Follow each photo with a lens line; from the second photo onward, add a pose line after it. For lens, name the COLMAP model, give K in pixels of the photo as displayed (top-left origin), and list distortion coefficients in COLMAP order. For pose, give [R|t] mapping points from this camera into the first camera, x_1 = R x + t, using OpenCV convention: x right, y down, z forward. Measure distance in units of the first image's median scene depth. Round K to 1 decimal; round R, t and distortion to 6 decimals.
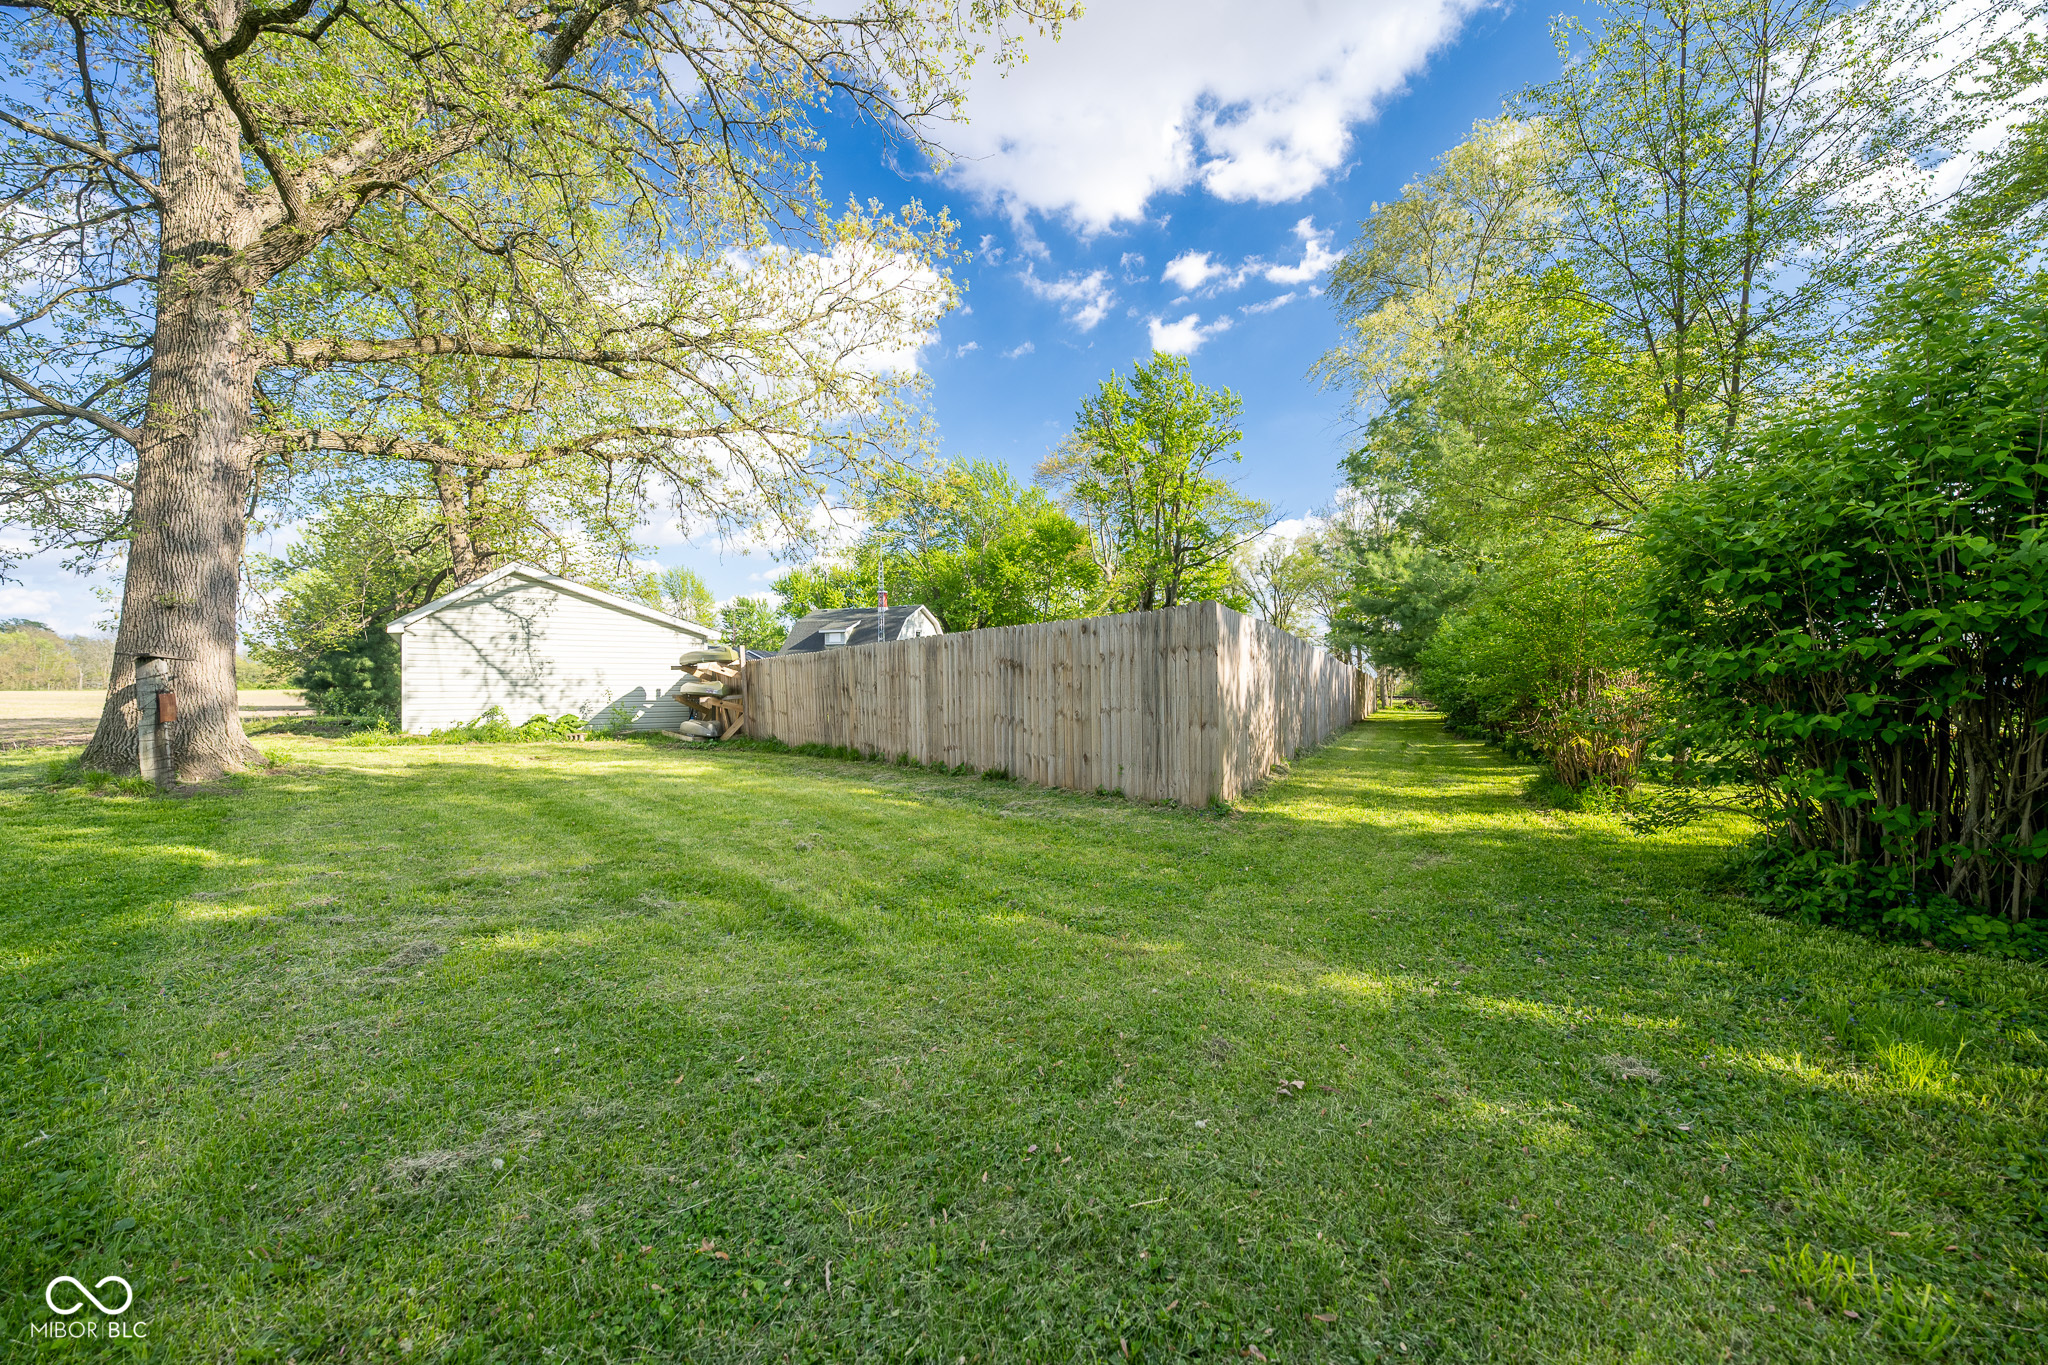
lens RADIAL K [[805.7, 0, 1030.5], [0, 805.7, 688.8], [0, 0, 1]] dist [-0.000287, 0.000032]
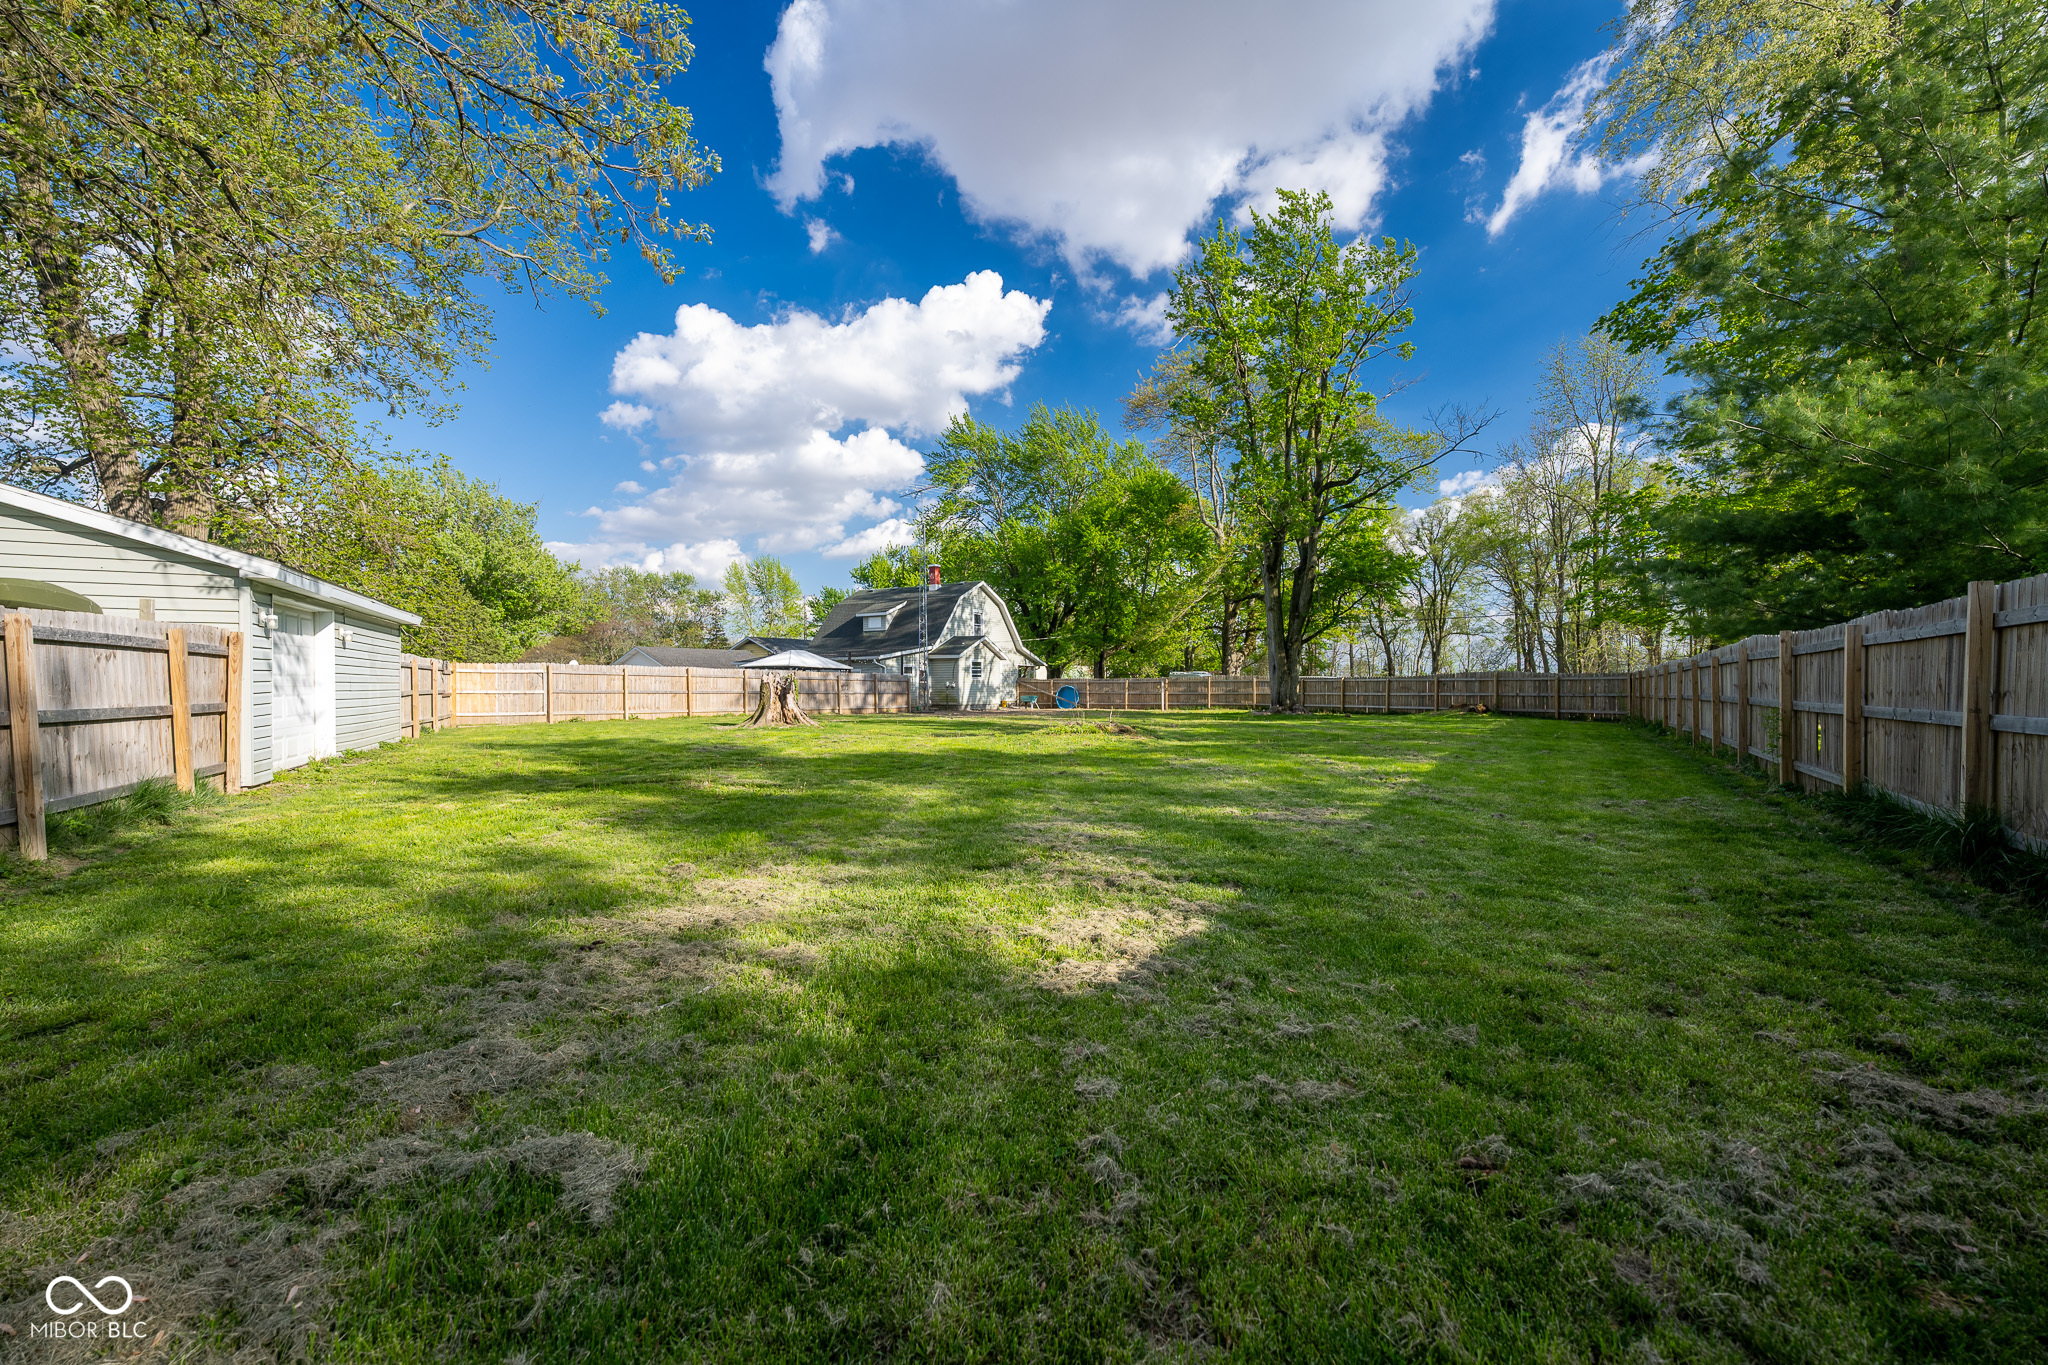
lens RADIAL K [[806.2, 0, 1024.0], [0, 806.2, 682.5], [0, 0, 1]] dist [-0.000207, 0.000047]
pose [[0.988271, 0.000891, -0.152705, 0.102884], [-0.001225, 0.999997, -0.002092, -0.004552], [0.152703, 0.002255, 0.988270, 0.734679]]
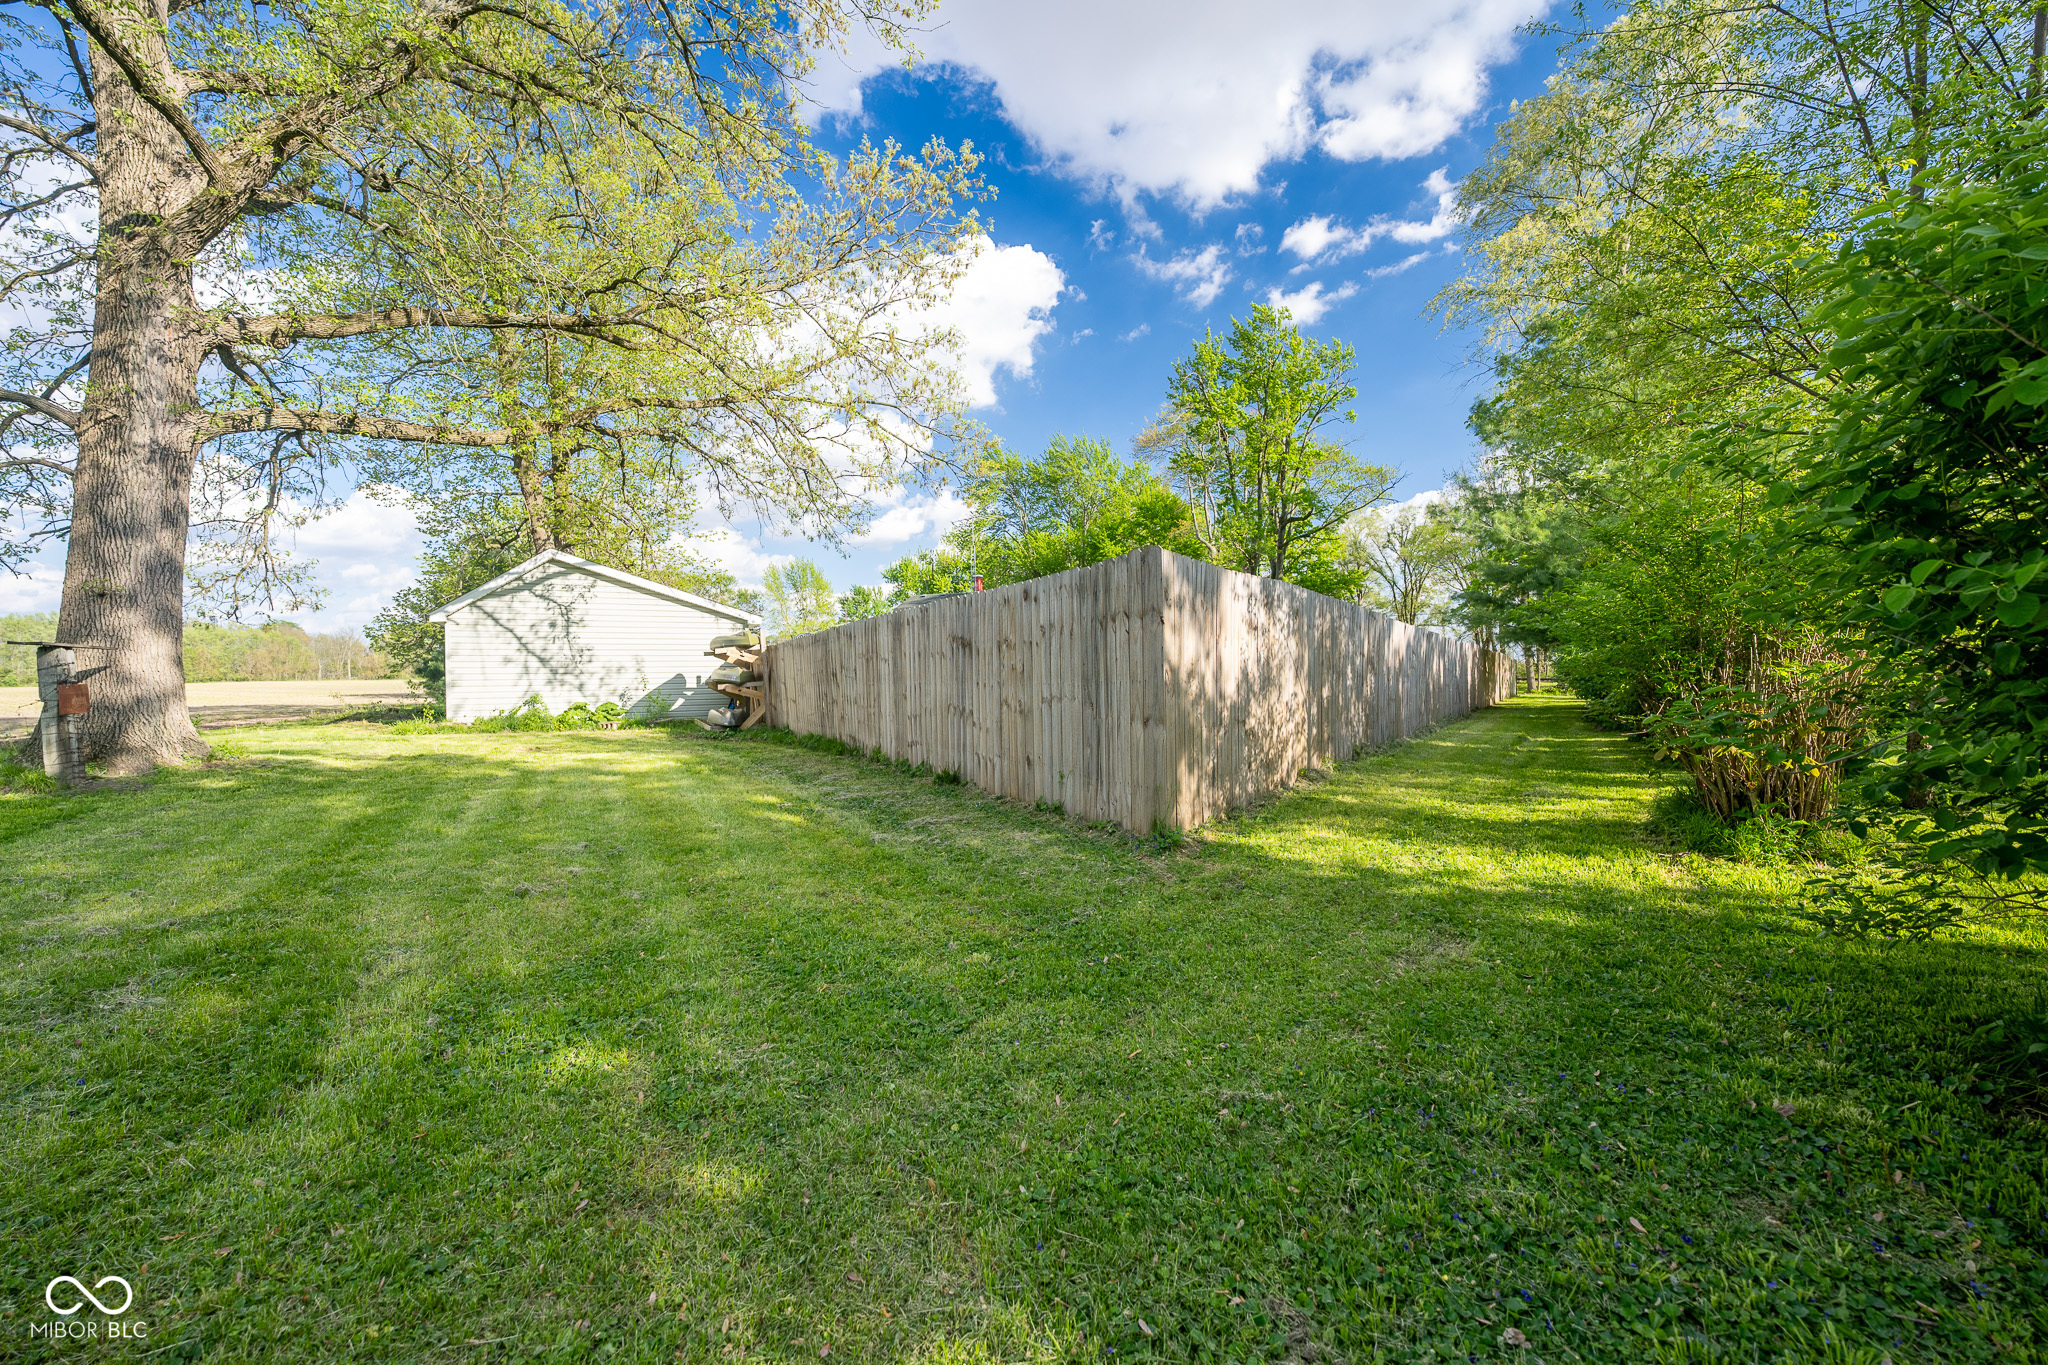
lens RADIAL K [[806.2, 0, 1024.0], [0, 806.2, 682.5], [0, 0, 1]] dist [-0.000207, 0.000047]
pose [[0.987774, -0.005595, -0.155791, 0.087426], [0.007338, 0.999917, 0.010616, 0.000997], [0.155719, -0.011630, 0.987733, 0.109233]]
